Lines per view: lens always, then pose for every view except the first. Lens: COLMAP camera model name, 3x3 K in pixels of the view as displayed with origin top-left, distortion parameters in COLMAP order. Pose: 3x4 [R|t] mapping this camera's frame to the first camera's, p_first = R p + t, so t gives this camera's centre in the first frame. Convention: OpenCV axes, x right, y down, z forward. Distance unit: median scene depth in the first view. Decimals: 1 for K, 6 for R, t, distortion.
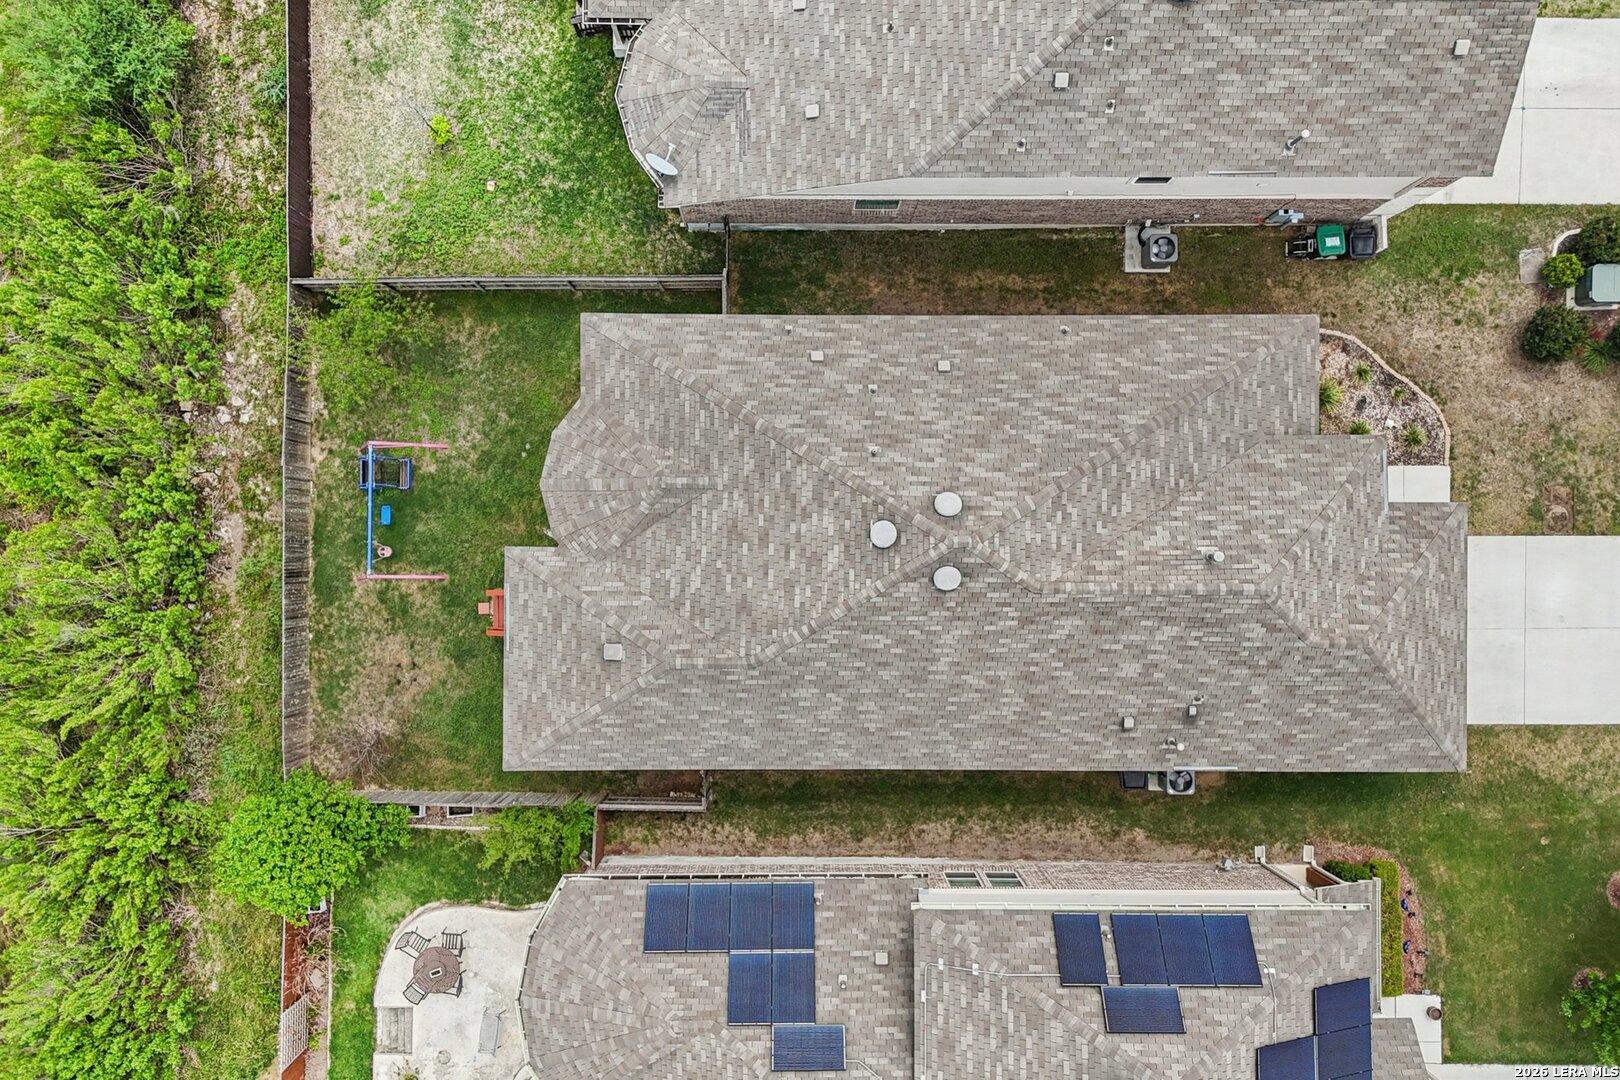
lens RADIAL K [[1439.3, 0, 810.0], [0, 1439.3, 540.0], [0, 0, 1]] dist [0.075916, -0.081378]
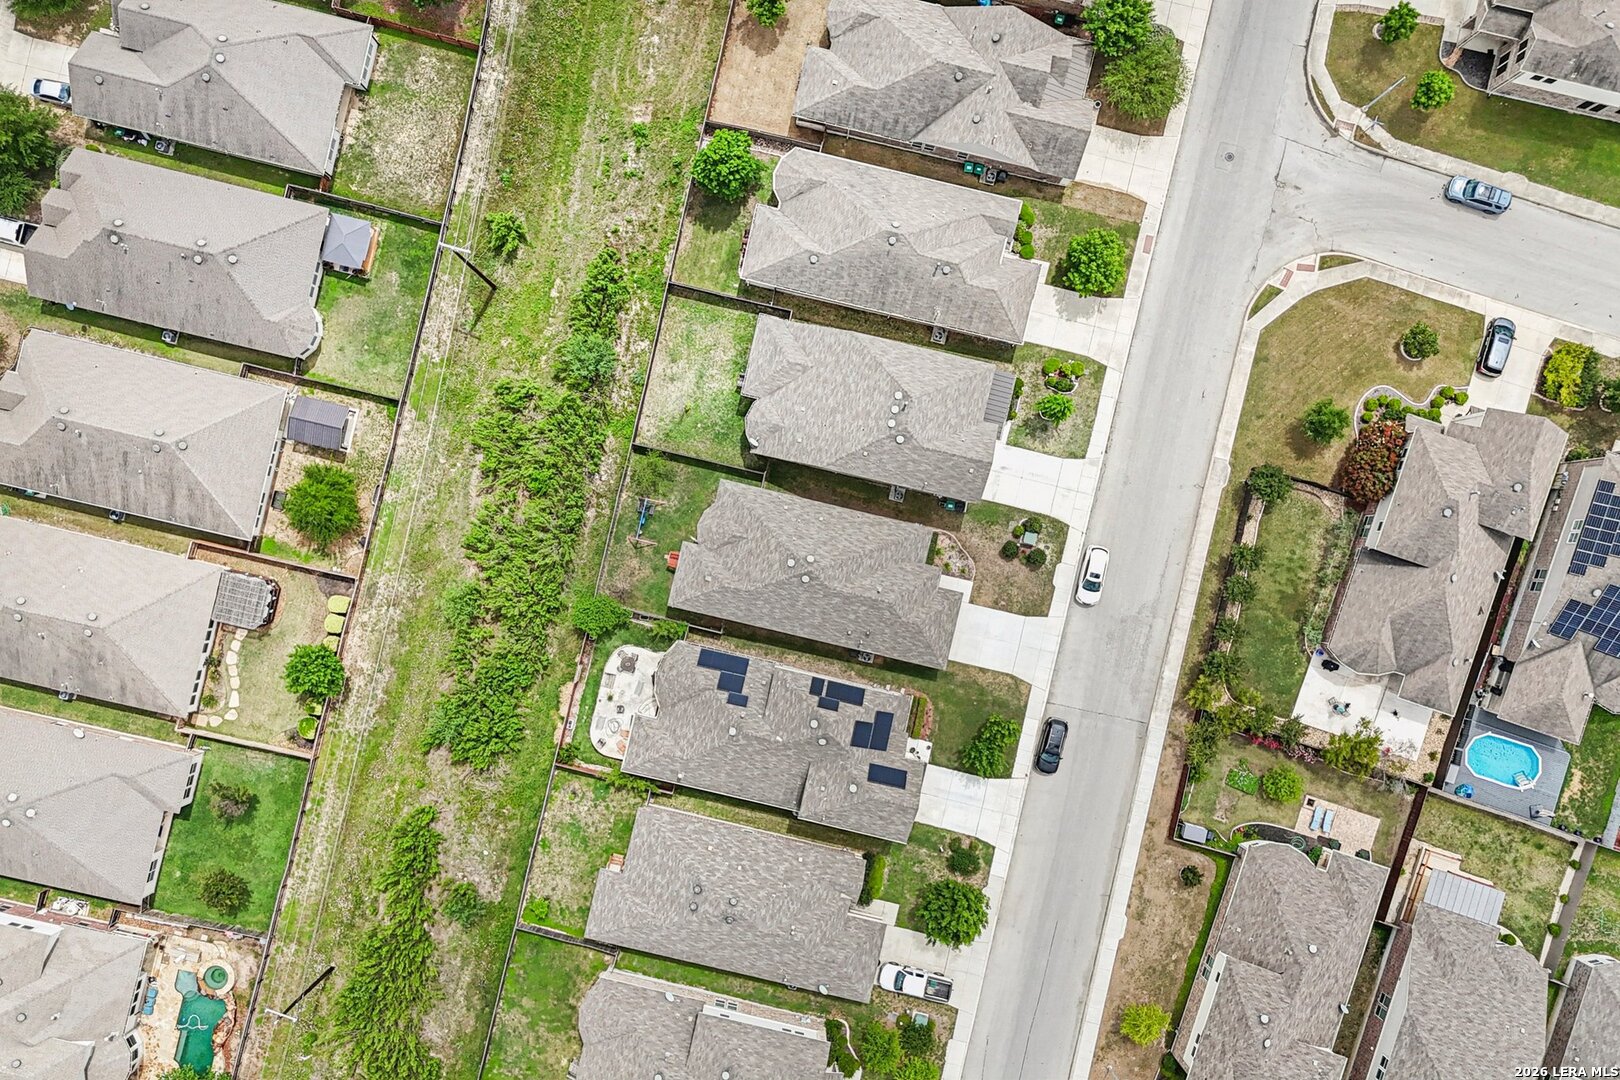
lens RADIAL K [[1439.3, 0, 810.0], [0, 1439.3, 540.0], [0, 0, 1]] dist [0.075916, -0.081378]
pose [[0.973896, 0.226992, 0.000621, 0.073913], [-0.226989, 0.973891, -0.003599, -0.051927], [-0.001422, 0.003364, 0.999993, -2.326957]]
